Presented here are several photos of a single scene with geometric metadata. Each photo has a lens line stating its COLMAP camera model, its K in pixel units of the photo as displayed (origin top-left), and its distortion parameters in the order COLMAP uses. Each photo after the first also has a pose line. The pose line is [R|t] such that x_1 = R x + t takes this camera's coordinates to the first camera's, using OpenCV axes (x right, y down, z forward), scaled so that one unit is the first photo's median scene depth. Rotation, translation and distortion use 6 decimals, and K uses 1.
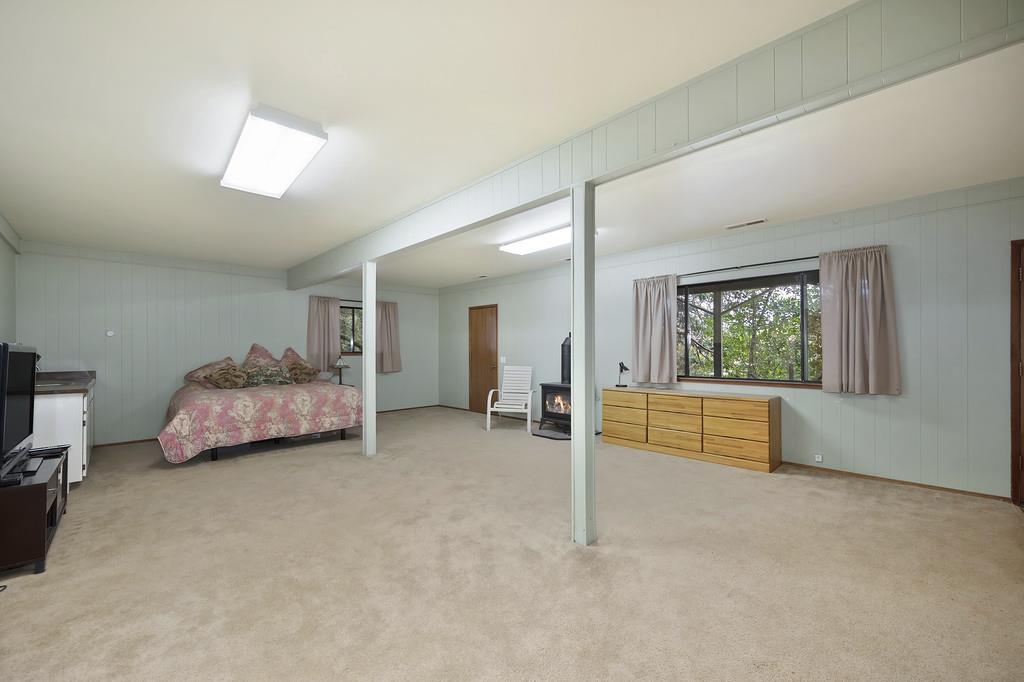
lens RADIAL K [[411.8, 0, 513.4], [0, 411.8, 347.2], [0, 0, 1]] dist [0.008716, -0.000108]
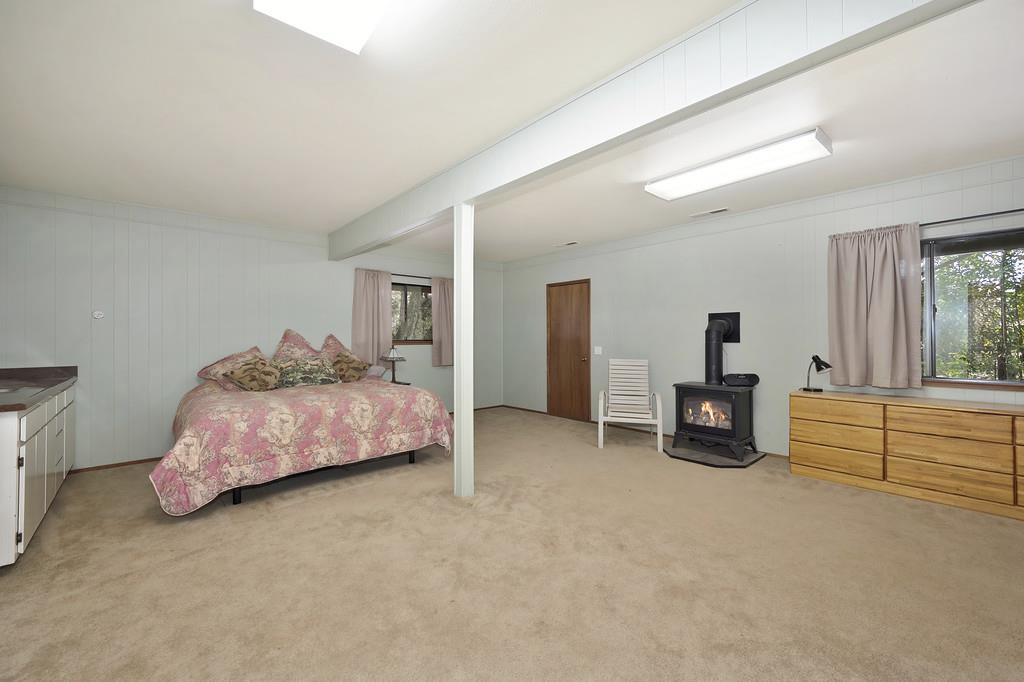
lens RADIAL K [[411.8, 0, 512.0], [0, 411.8, 334.5], [0, 0, 1]] dist [0.008716, -0.000108]
pose [[0.999284, -0.000330, -0.037827, -0.229475], [0.000221, 0.999996, -0.002901, 0.004042], [0.037828, 0.002890, 0.999280, 0.315061]]
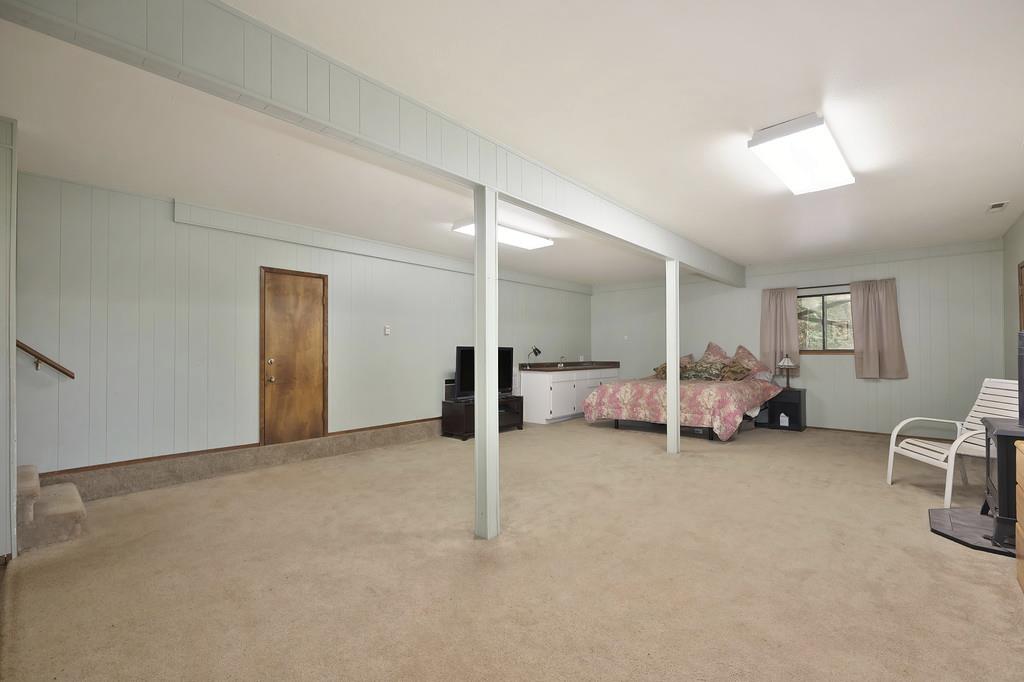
lens RADIAL K [[440.3, 0, 513.4], [0, 440.3, 343.0], [0, 0, 1]] dist [-0.001548, -0.000111]
pose [[0.059667, -0.013471, -0.998127, 0.646392], [0.010091, 0.999866, -0.012891, 0.003998], [0.998167, -0.009303, 0.059795, 0.512883]]
